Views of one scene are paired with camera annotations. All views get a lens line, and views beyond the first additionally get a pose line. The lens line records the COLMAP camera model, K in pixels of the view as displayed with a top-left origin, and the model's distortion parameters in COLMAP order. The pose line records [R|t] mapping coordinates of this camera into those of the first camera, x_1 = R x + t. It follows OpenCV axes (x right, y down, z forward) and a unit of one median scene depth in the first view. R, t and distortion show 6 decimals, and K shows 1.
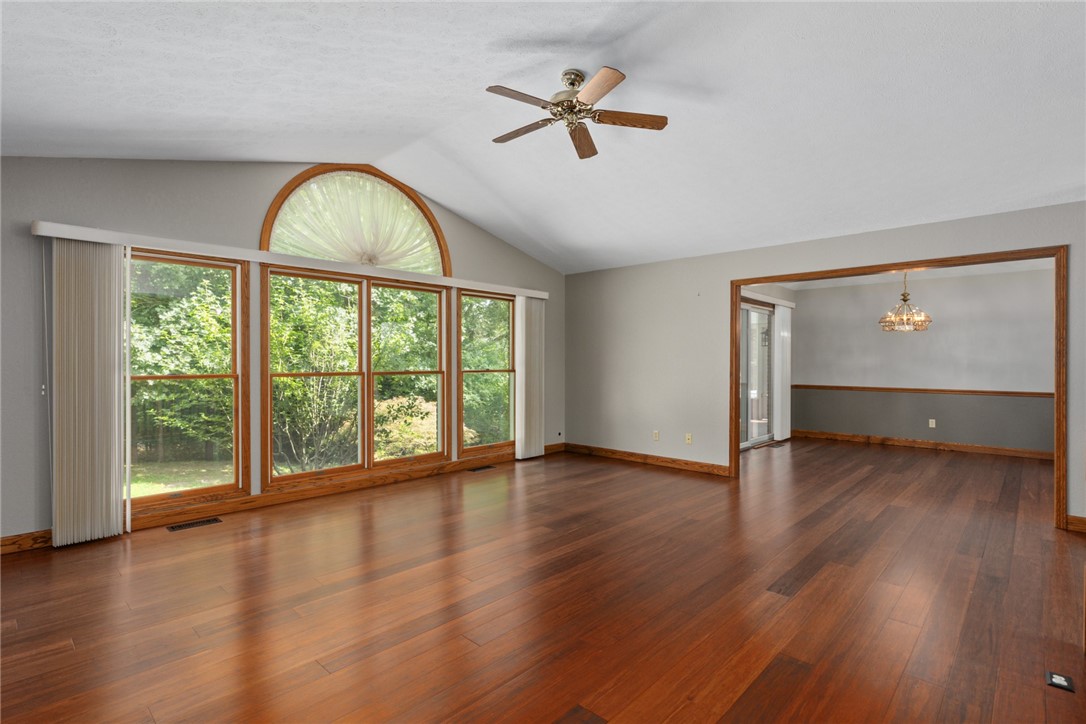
lens RADIAL K [[537.9, 0, 541.7], [0, 537.9, 362.5], [0, 0, 1]] dist [0.000630, 0.000663]
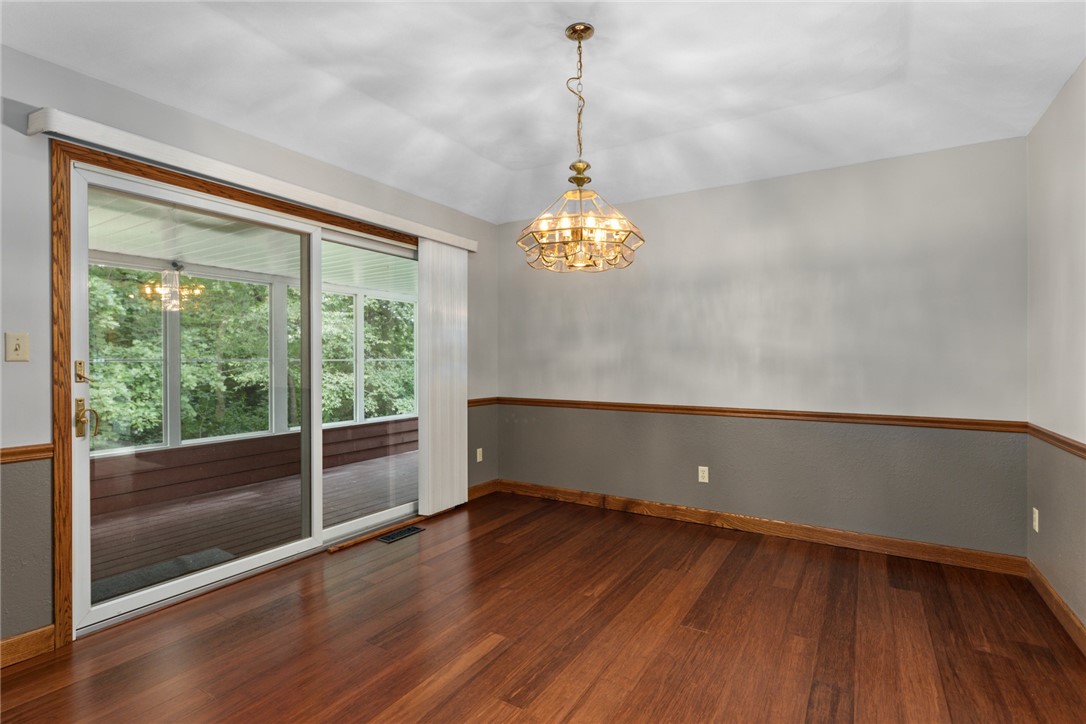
lens RADIAL K [[537.9, 0, 545.9], [0, 537.9, 362.7], [0, 0, 1]] dist [0.000630, 0.000663]
pose [[0.979853, -0.004750, 0.199666, 0.448864], [0.004289, 0.999987, 0.002740, 0.005351], [-0.199676, -0.001828, 0.979860, 0.498641]]
